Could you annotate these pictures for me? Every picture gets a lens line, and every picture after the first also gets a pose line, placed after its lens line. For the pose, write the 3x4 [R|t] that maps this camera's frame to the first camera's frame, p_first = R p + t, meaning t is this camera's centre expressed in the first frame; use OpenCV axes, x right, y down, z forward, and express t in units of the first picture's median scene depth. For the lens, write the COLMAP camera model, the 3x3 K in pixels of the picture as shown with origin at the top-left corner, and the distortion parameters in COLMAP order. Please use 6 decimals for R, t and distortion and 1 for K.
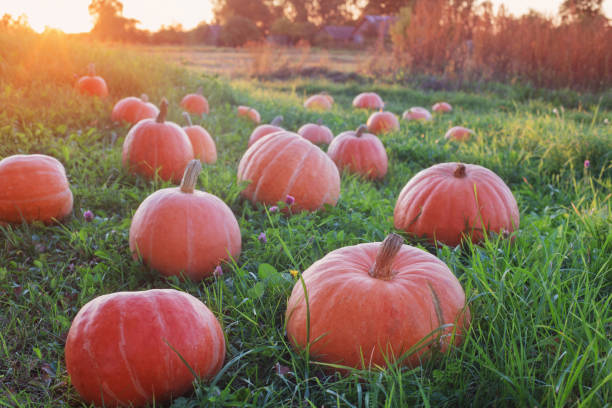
lens RADIAL K [[1253.0, 0, 306.0], [0, 1253.0, 204.0], [0, 0, 1]] dist [-0.209172, 0.110551]
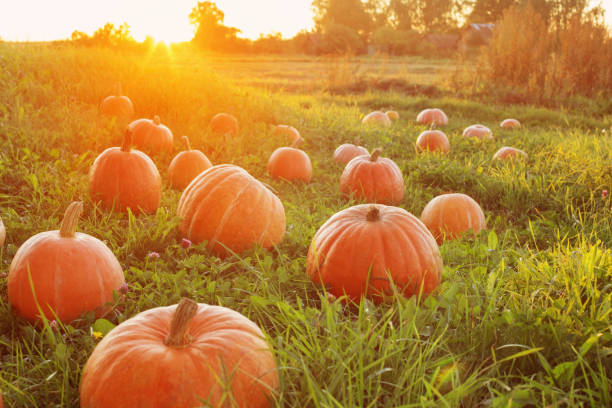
lens RADIAL K [[1253.0, 0, 306.0], [0, 1253.0, 204.0], [0, 0, 1]] dist [-0.209172, 0.110551]
pose [[0.988488, 0.010946, -0.150903, 0.096139], [-0.010788, 0.999940, 0.001867, -0.015708], [0.150915, -0.000218, 0.988547, 0.036964]]
